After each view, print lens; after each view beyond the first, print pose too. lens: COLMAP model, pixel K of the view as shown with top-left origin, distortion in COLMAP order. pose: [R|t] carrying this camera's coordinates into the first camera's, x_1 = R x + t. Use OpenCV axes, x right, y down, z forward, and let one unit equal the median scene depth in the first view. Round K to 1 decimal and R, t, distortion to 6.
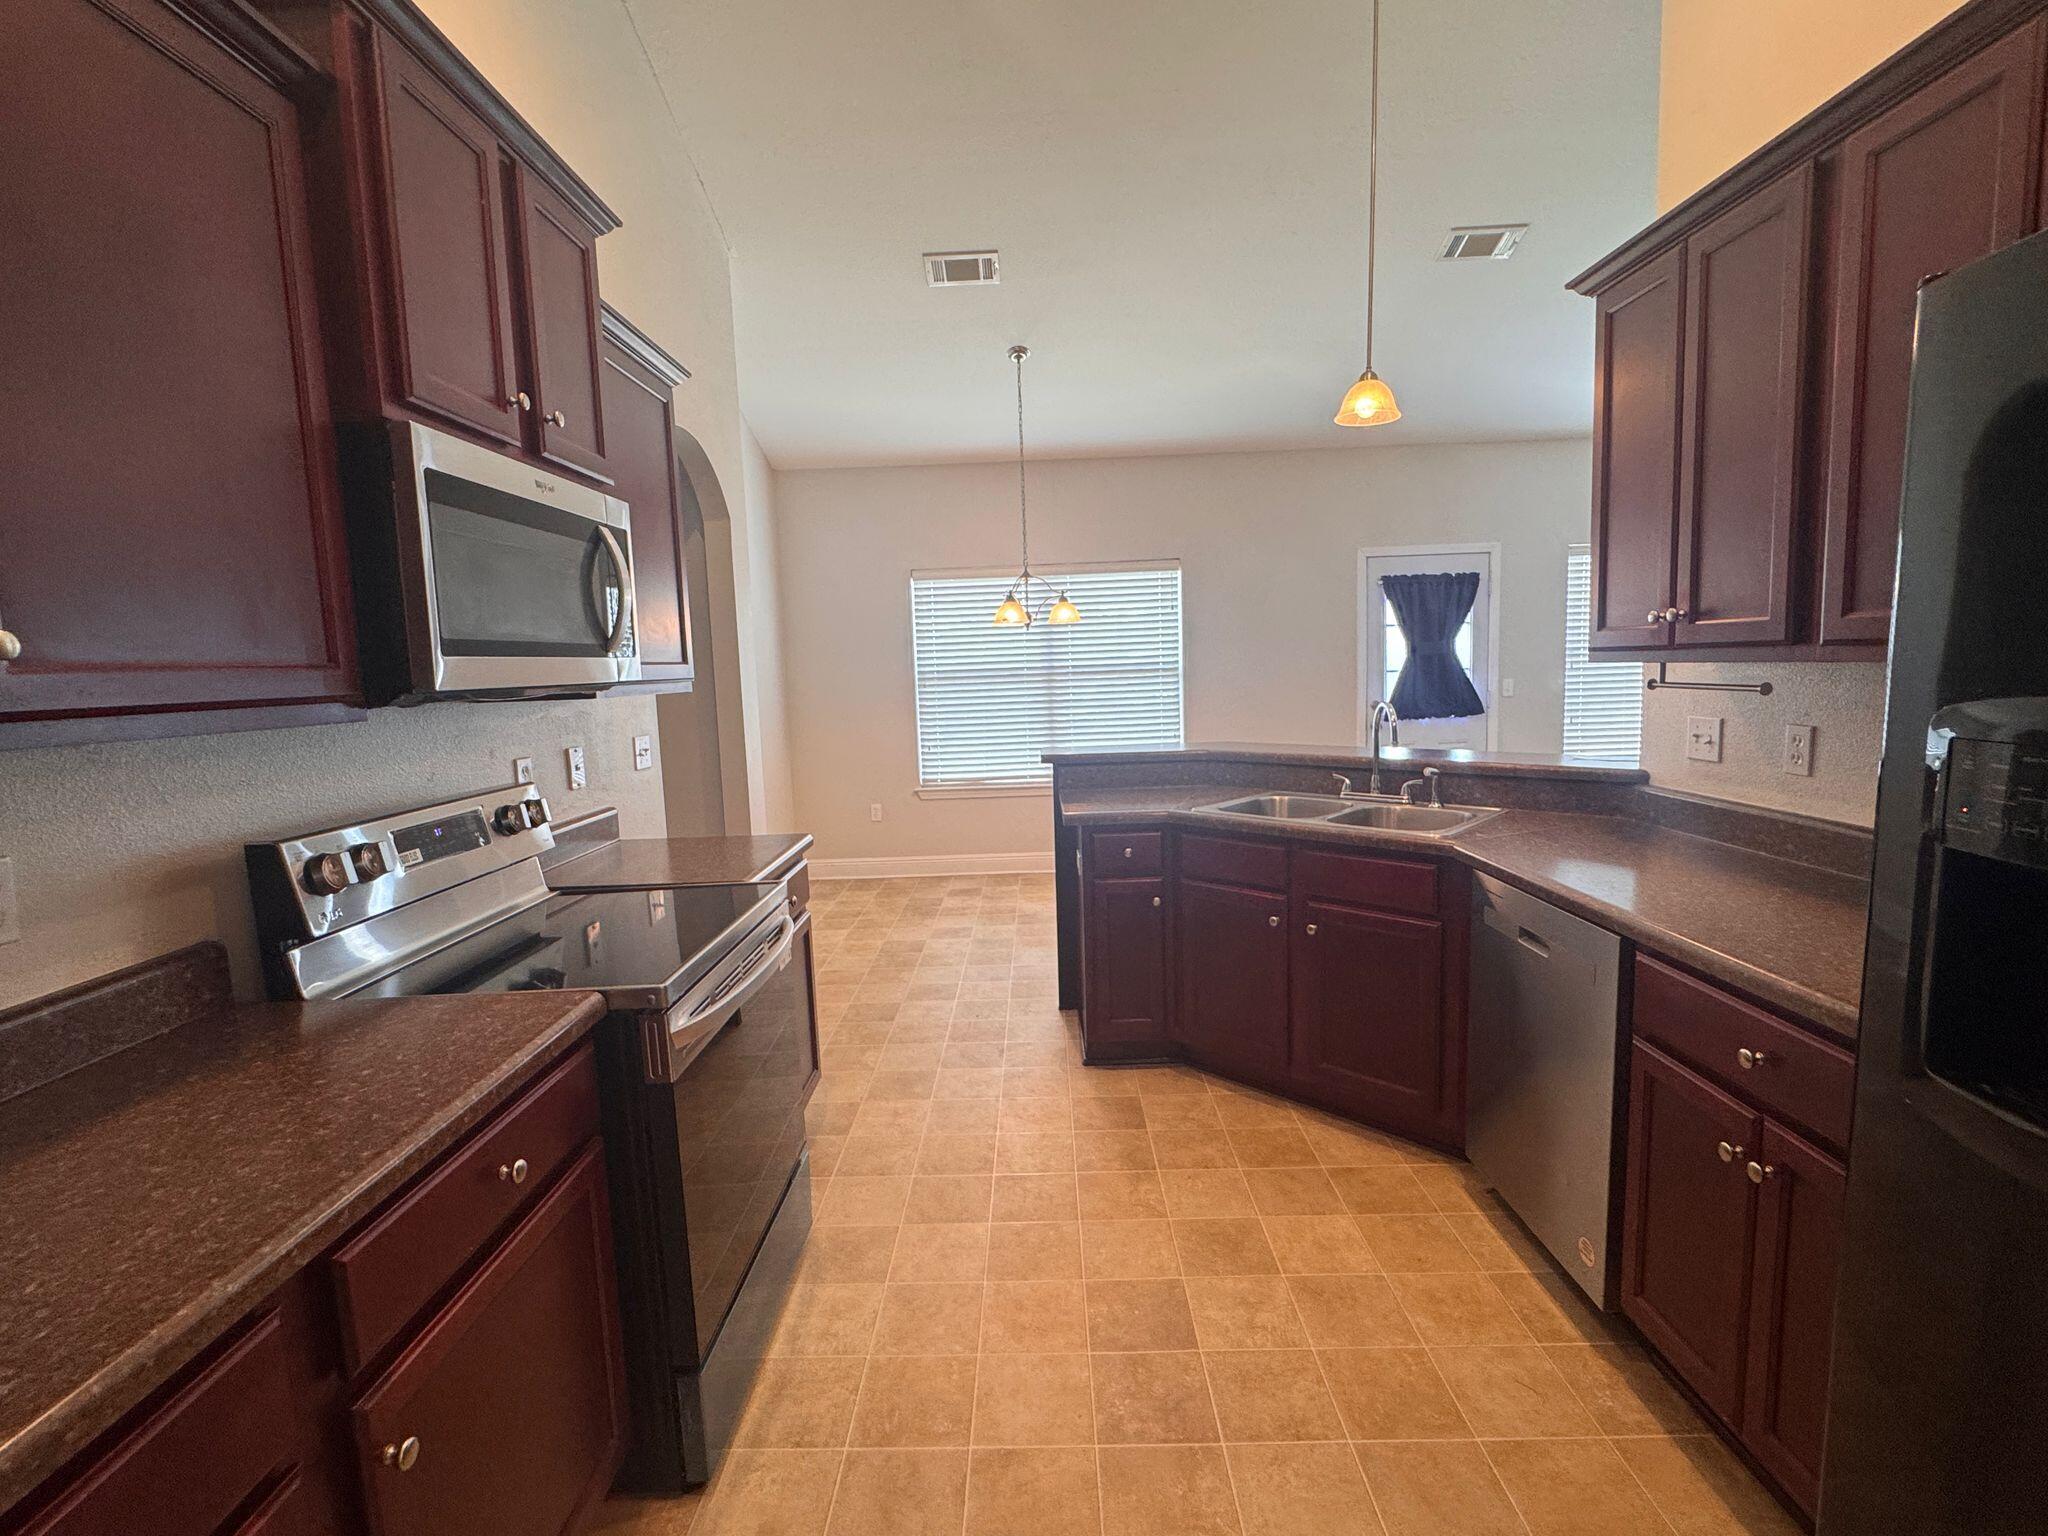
lens RADIAL K [[922.5, 0, 1023.2], [0, 922.5, 763.4], [0, 0, 1]] dist [-0.002737, 0.000295]
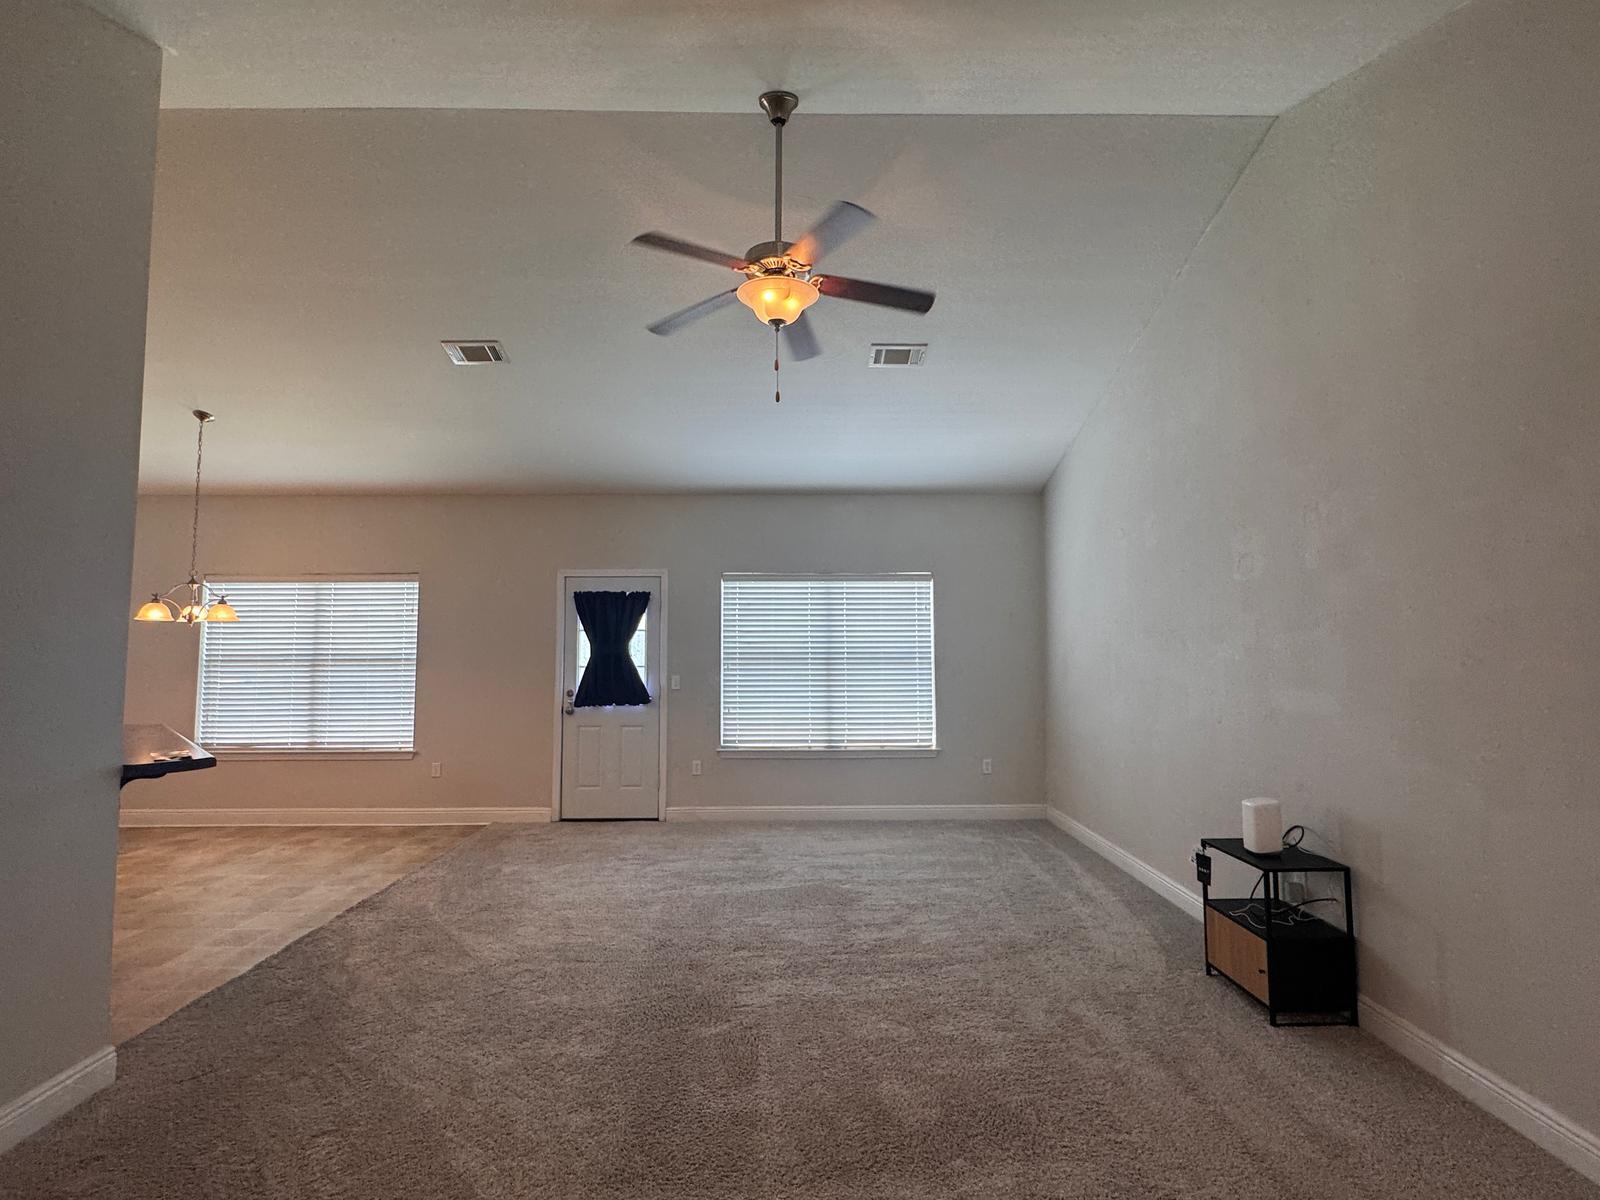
lens RADIAL K [[720.7, 0, 799.4], [0, 720.7, 596.4], [0, 0, 1]] dist [-0.002737, 0.000295]
pose [[0.998885, 0.035030, 0.031649, 0.667756], [-0.028995, 0.984269, -0.174281, -0.032334], [-0.037256, 0.173169, 0.984187, 0.008353]]
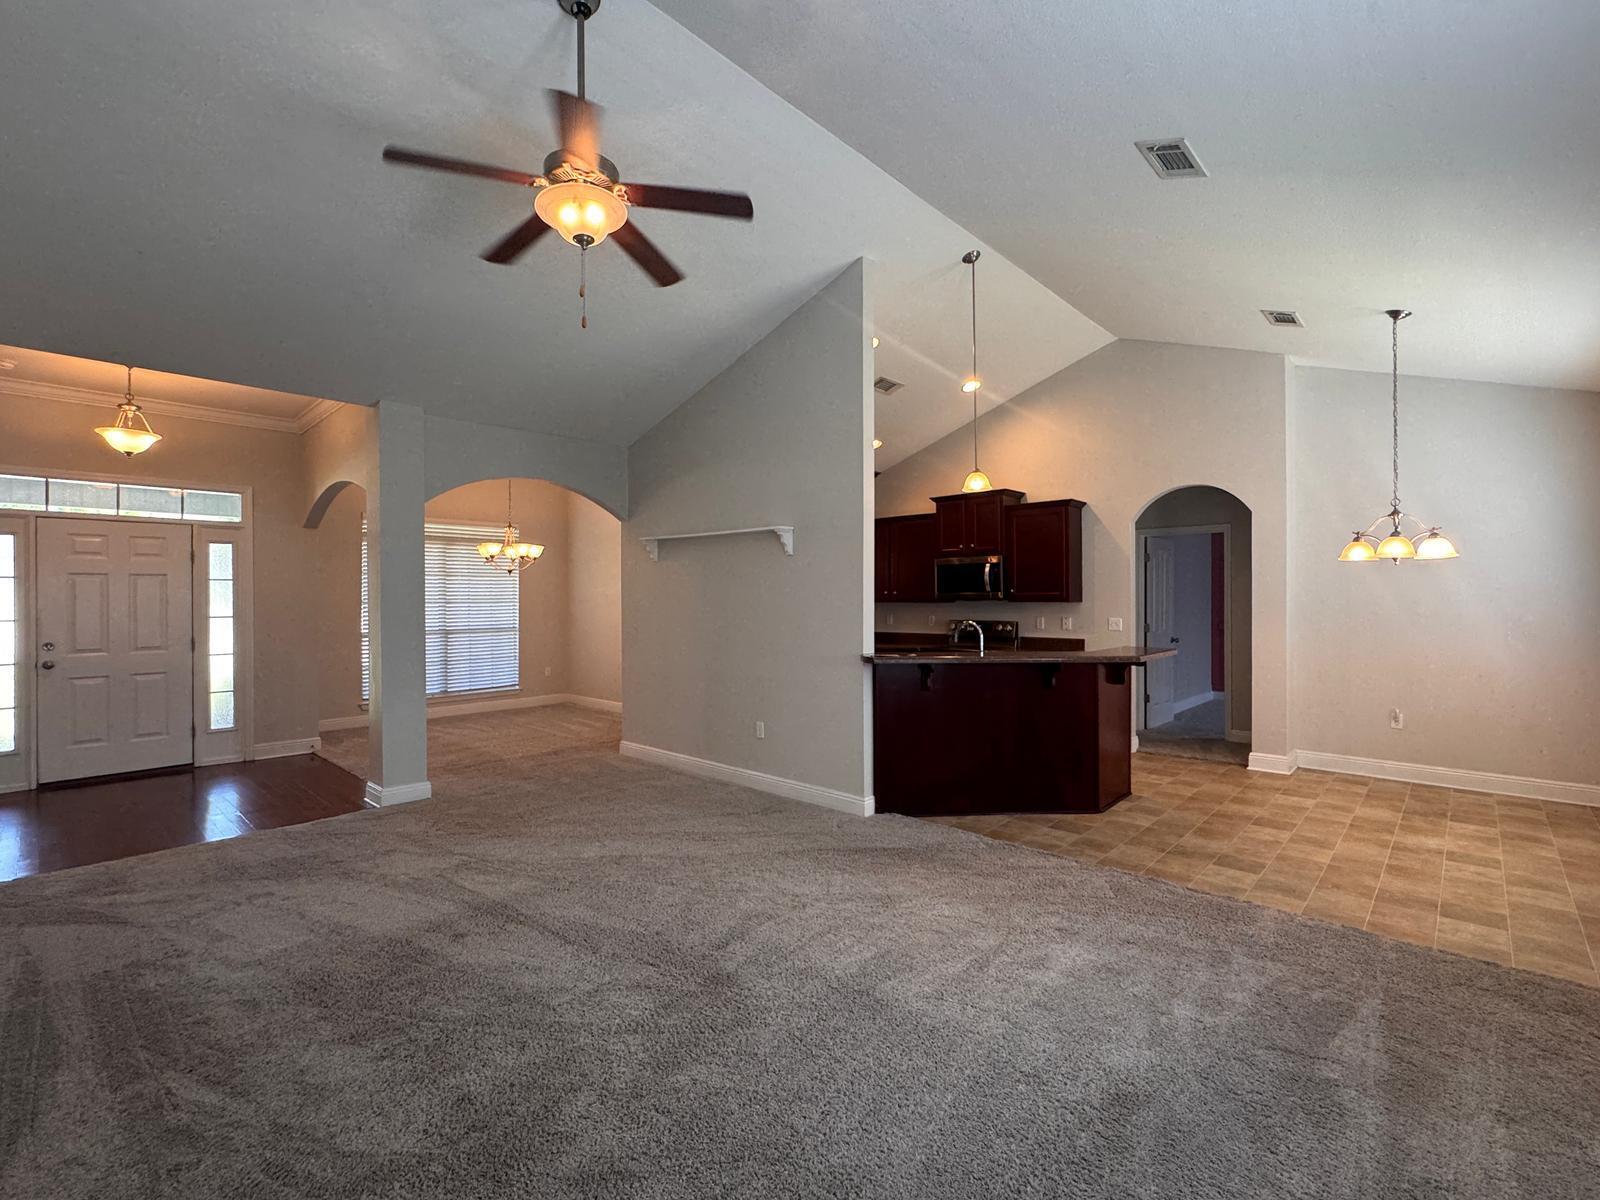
lens RADIAL K [[720.7, 0, 799.4], [0, 720.7, 596.4], [0, 0, 1]] dist [-0.002737, 0.000295]
pose [[-0.668846, 0.035949, -0.742531, 0.912481], [-0.051492, 0.994191, 0.094516, -0.126321], [0.741615, 0.101451, -0.663110, 0.878347]]
